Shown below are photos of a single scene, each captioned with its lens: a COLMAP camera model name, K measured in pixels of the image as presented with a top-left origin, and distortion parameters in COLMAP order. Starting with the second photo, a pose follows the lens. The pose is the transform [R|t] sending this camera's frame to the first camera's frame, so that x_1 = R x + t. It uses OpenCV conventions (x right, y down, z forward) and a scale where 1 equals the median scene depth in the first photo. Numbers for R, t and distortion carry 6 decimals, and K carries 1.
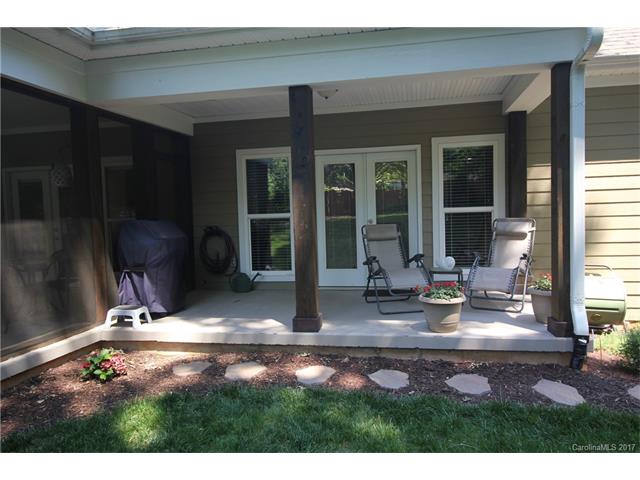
lens RADIAL K [[487.8, 0, 320.0], [0, 487.8, 241.3], [0, 0, 1]] dist [-0.004222, -0.004172]
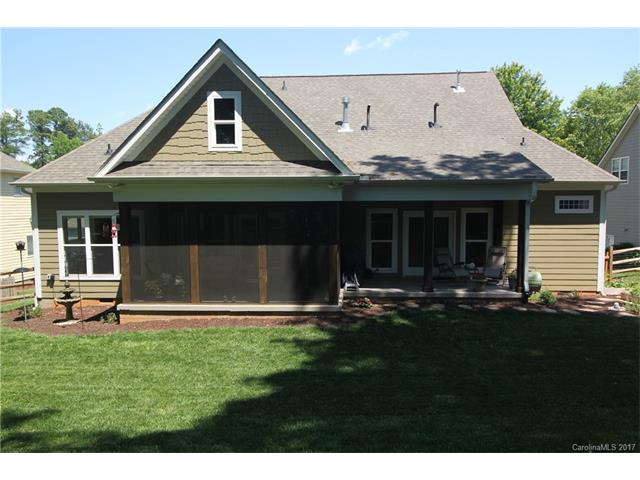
lens RADIAL K [[516.8, 0, 320.2], [0, 516.8, 239.7], [0, 0, 1]] dist [0.001352, 0.000751]
pose [[0.988701, 0.017520, 0.148873, -0.756200], [-0.020113, 0.999671, 0.015929, -0.096115], [-0.148545, -0.018743, 0.988728, -1.228592]]
